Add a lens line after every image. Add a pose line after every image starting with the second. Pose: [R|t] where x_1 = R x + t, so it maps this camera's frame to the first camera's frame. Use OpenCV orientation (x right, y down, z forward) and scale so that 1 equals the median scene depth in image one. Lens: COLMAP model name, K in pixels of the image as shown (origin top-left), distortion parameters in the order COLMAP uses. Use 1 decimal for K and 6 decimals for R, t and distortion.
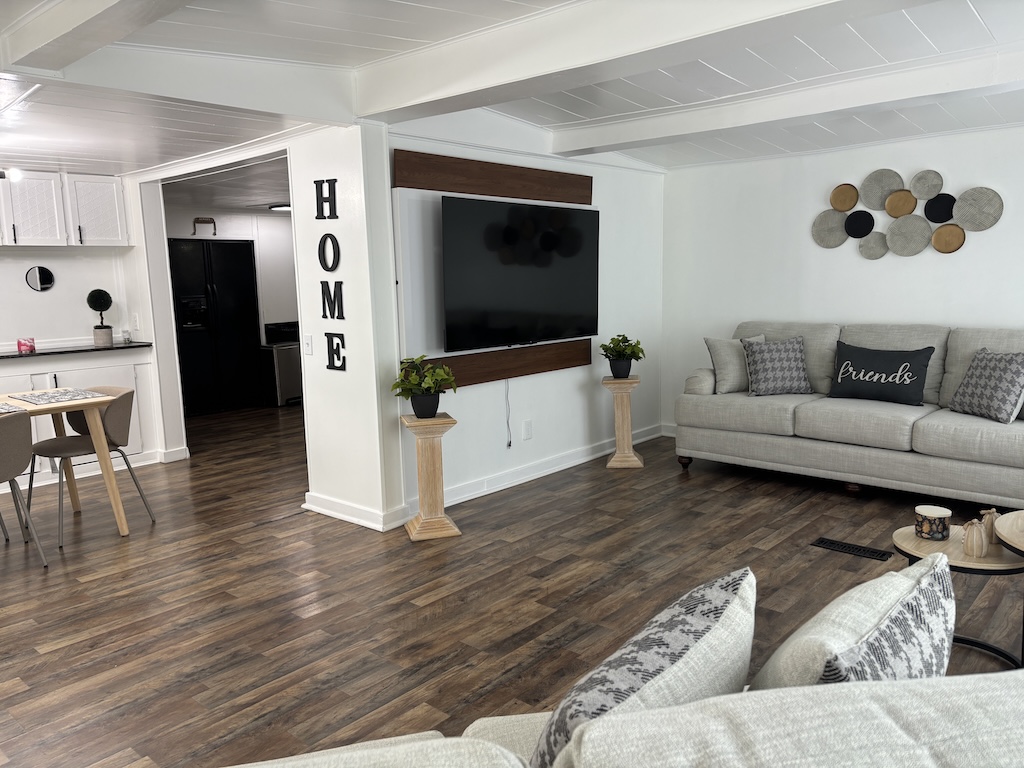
lens RADIAL K [[770.5, 0, 507.9], [0, 770.5, 384.5], [0, 0, 1]] dist [0.036130, 0.003461]
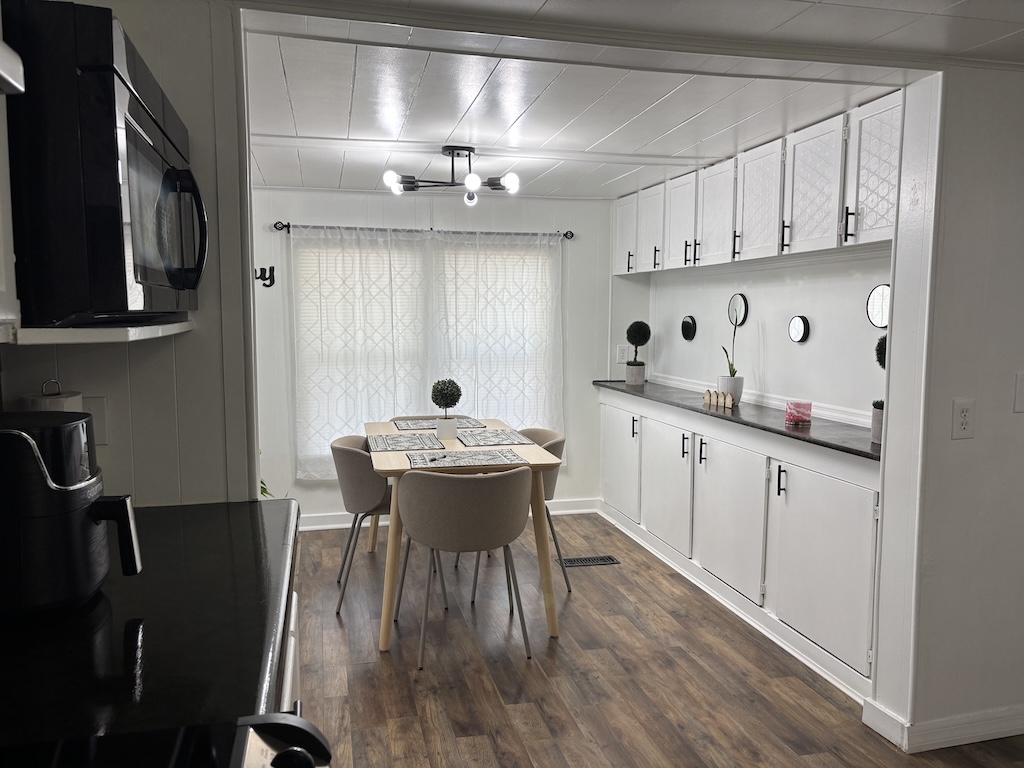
lens RADIAL K [[770.5, 0, 511.4], [0, 770.5, 390.8], [0, 0, 1]] dist [0.036130, 0.003461]
pose [[-0.568569, 0.103337, -0.816119, 0.029166], [-0.107513, 0.974235, 0.198259, -0.230553], [0.815579, 0.200468, -0.542810, 1.568319]]
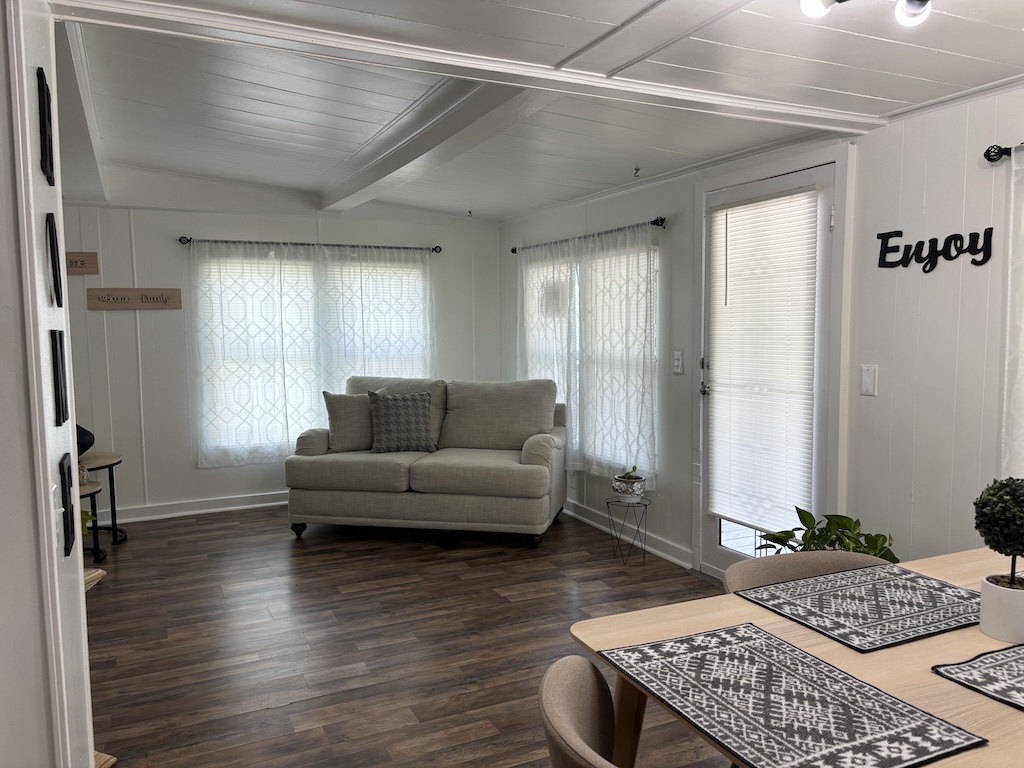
lens RADIAL K [[770.5, 0, 510.0], [0, 770.5, 383.4], [0, 0, 1]] dist [0.036130, 0.003461]
pose [[-0.920753, 0.003663, 0.390128, -0.650113], [0.089090, 0.975510, 0.201104, -0.181964], [-0.379837, 0.219924, -0.898531, 1.375143]]
